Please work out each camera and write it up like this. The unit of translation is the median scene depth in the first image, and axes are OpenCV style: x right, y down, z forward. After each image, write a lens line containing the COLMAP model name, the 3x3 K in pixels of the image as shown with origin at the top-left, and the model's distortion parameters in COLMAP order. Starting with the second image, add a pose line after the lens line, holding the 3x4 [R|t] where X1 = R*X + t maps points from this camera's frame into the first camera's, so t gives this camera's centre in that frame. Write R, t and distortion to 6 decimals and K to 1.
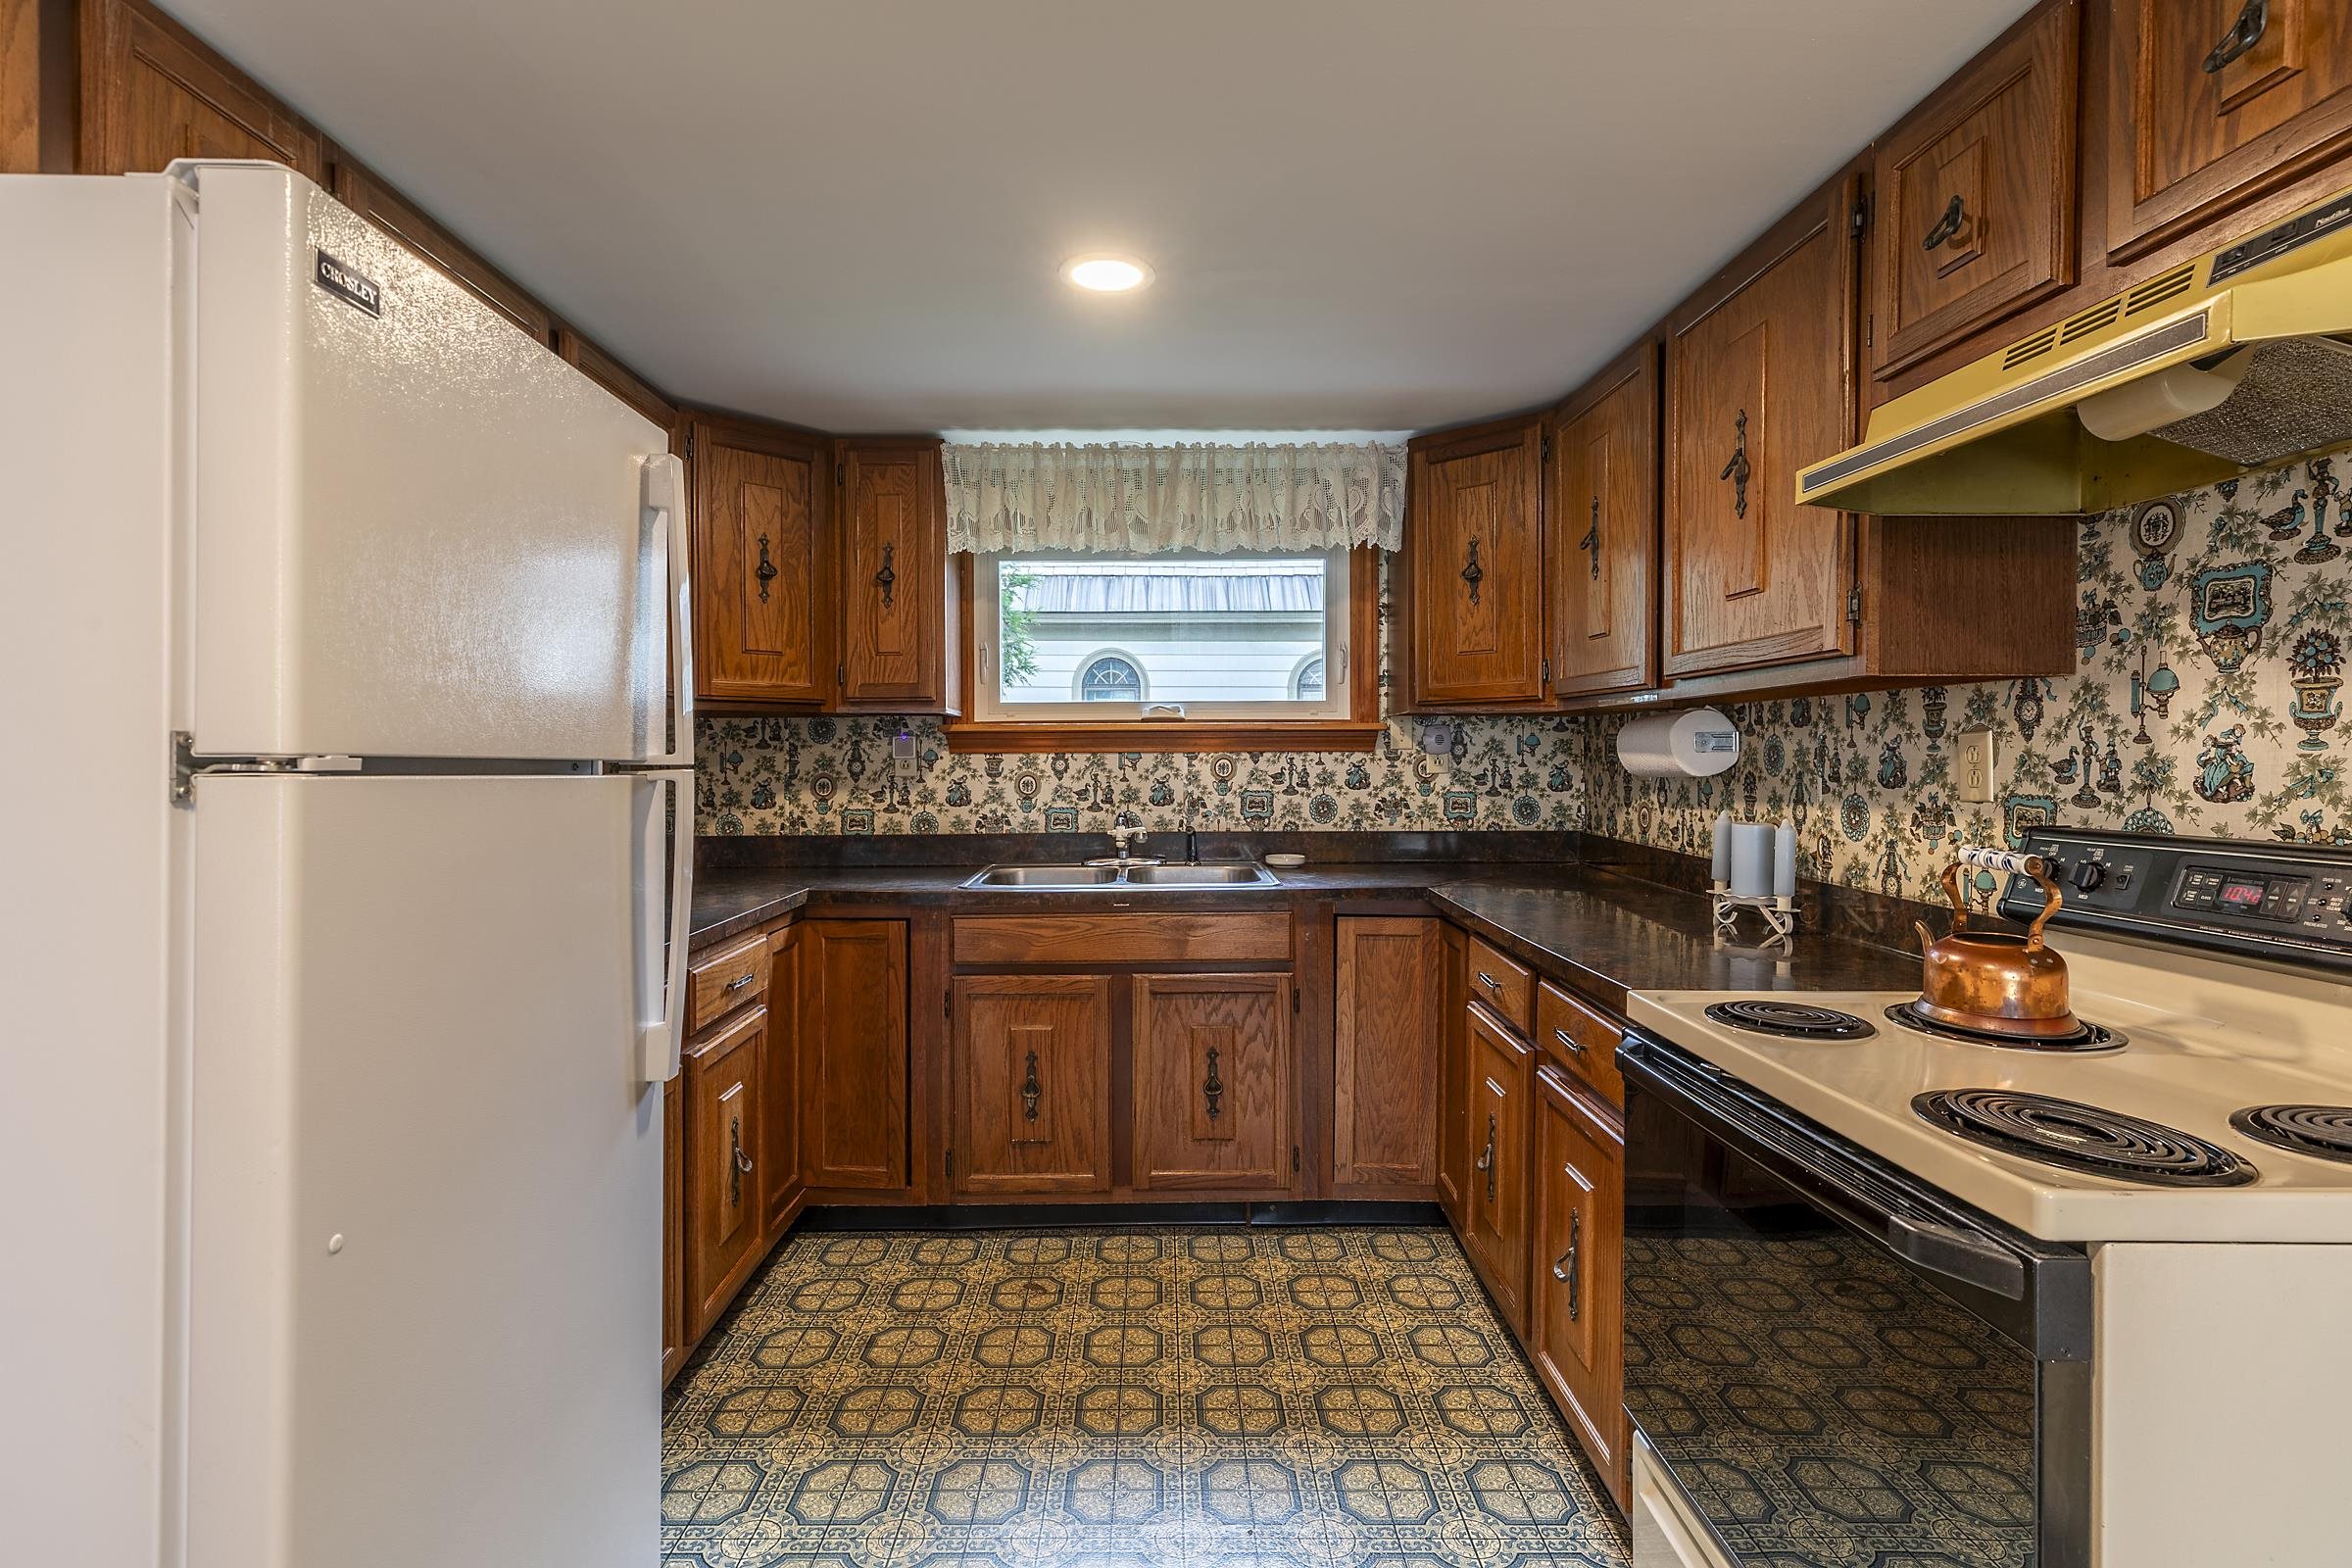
lens RADIAL K [[1147.3, 0, 1169.6], [0, 1147.3, 766.6], [0, 0, 1]] dist [0.005017, 0.000090]
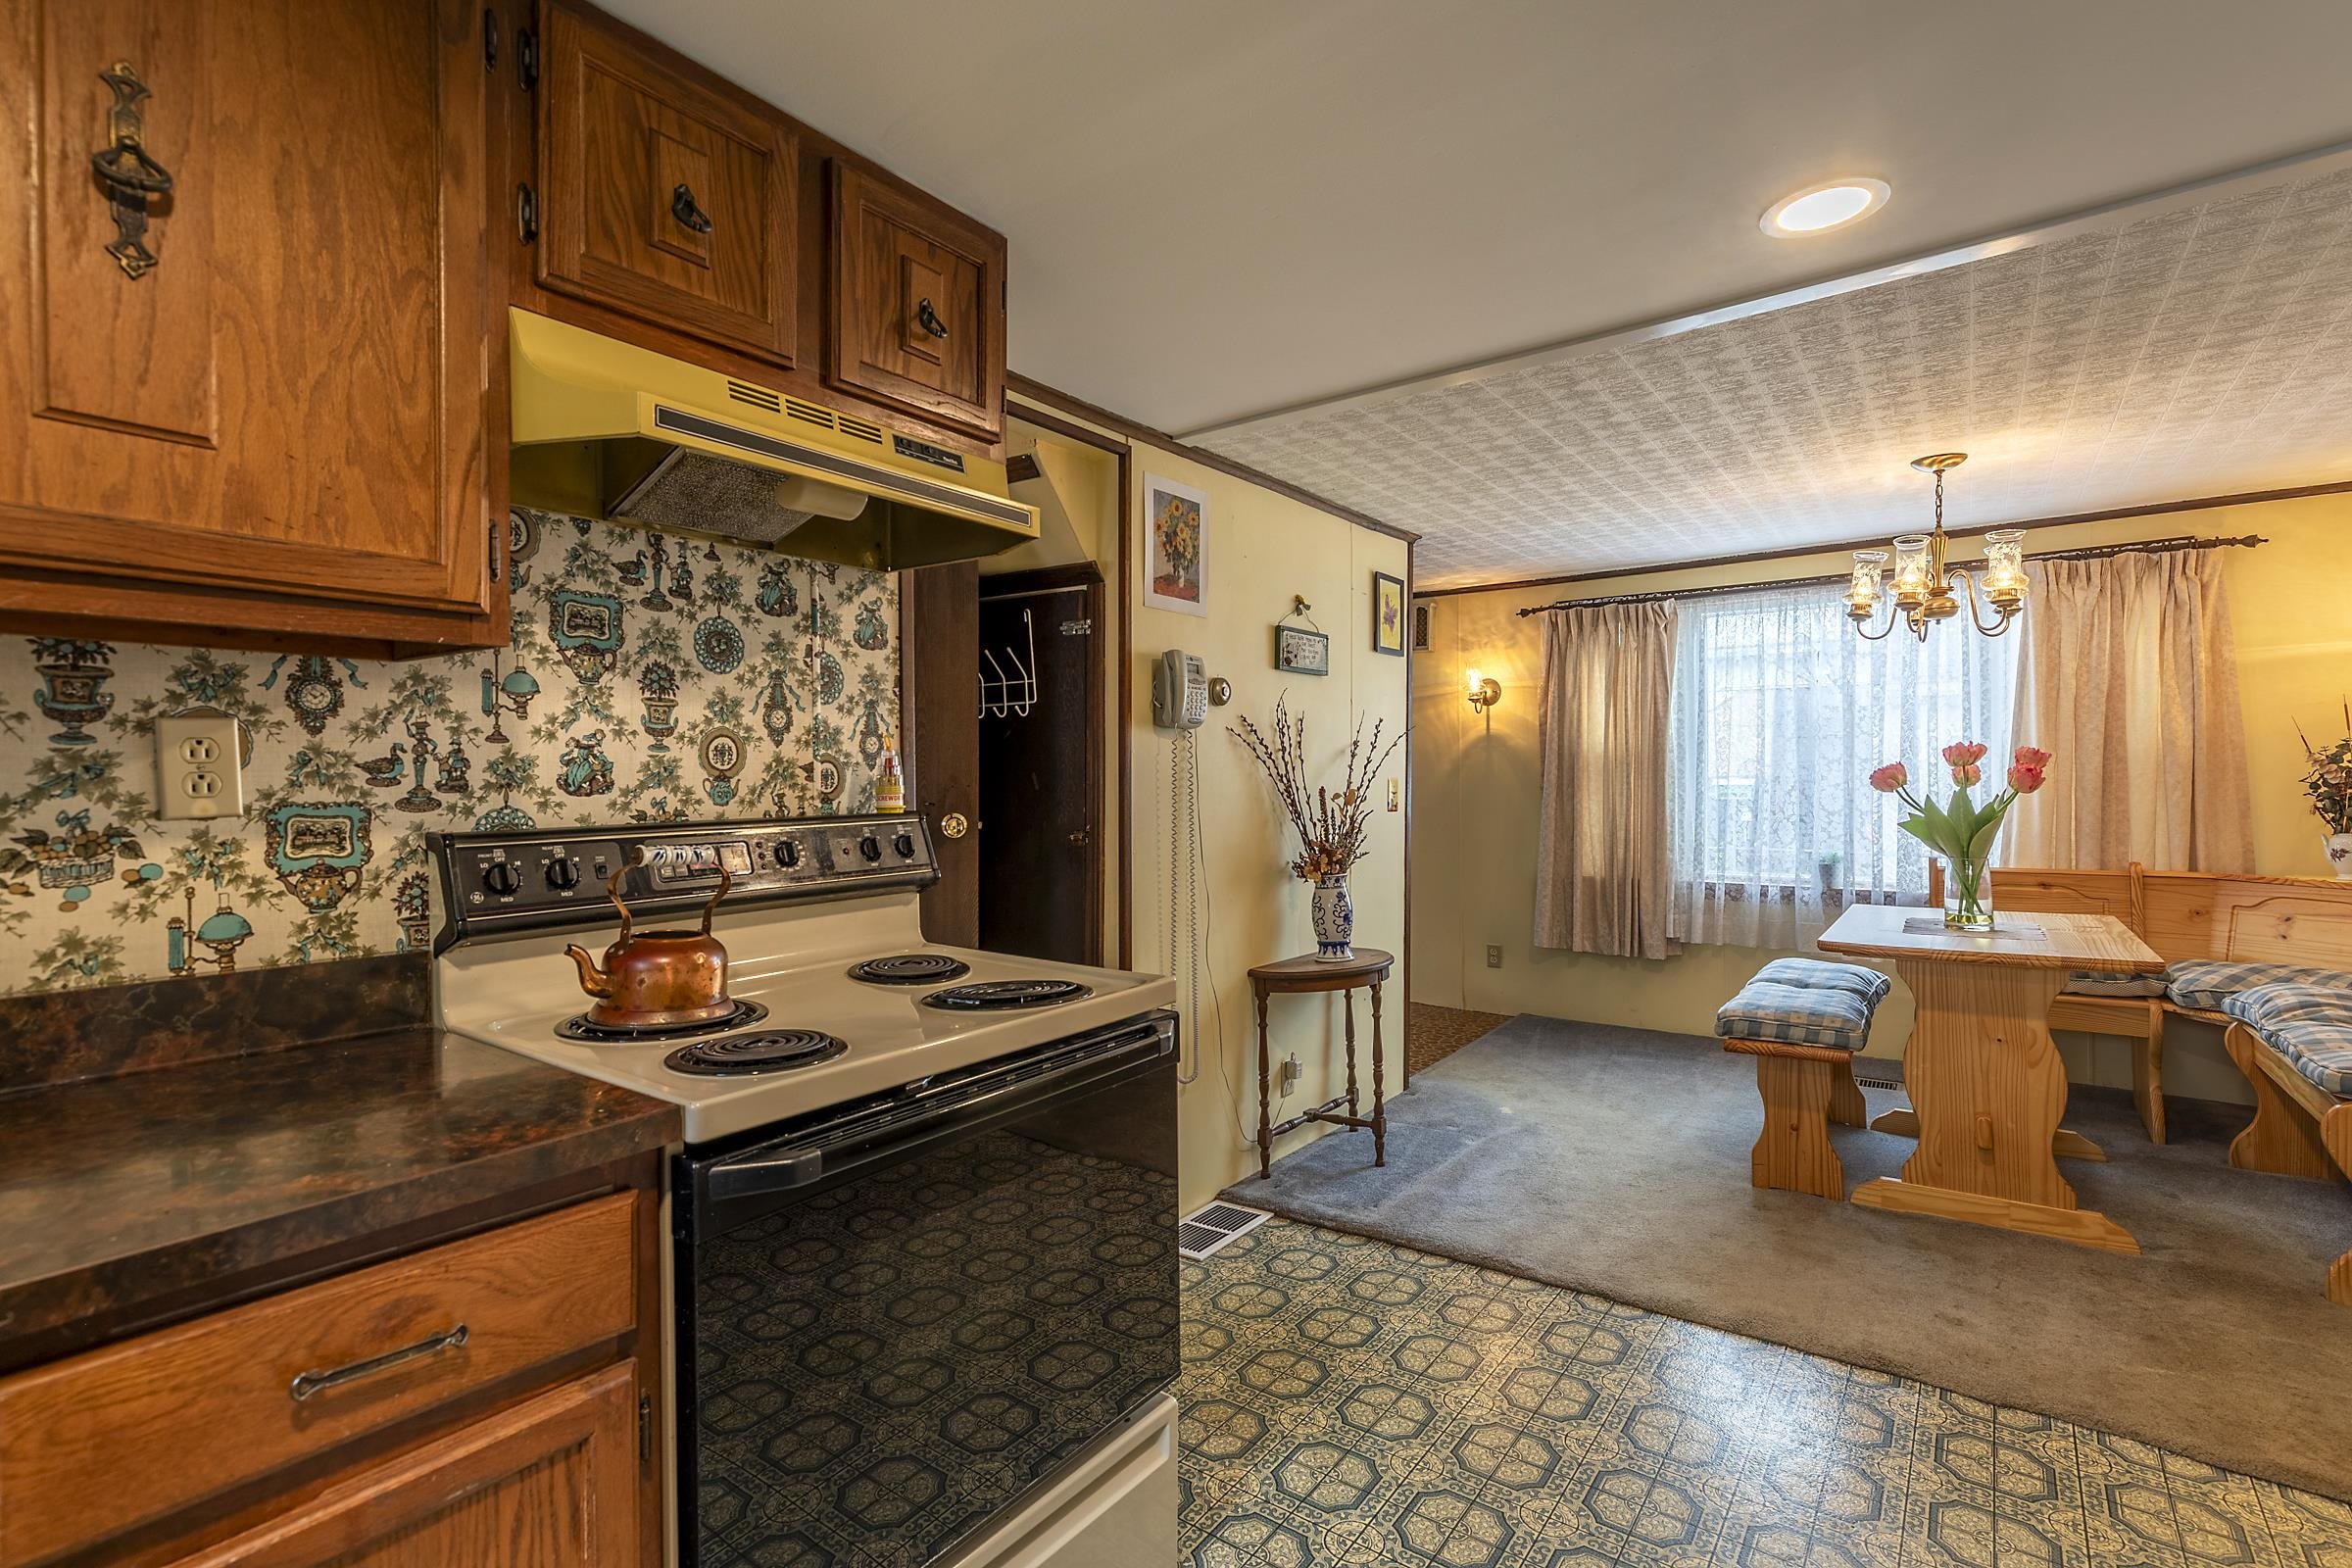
lens RADIAL K [[1064.0, 0, 1181.6], [0, 1064.0, 785.5], [0, 0, 1]] dist [0.004489, 0.000823]
pose [[-0.797643, -0.010228, 0.603043, -0.176031], [0.005124, 0.999705, 0.023732, -0.001552], [-0.603108, 0.022020, -0.797355, 1.246955]]
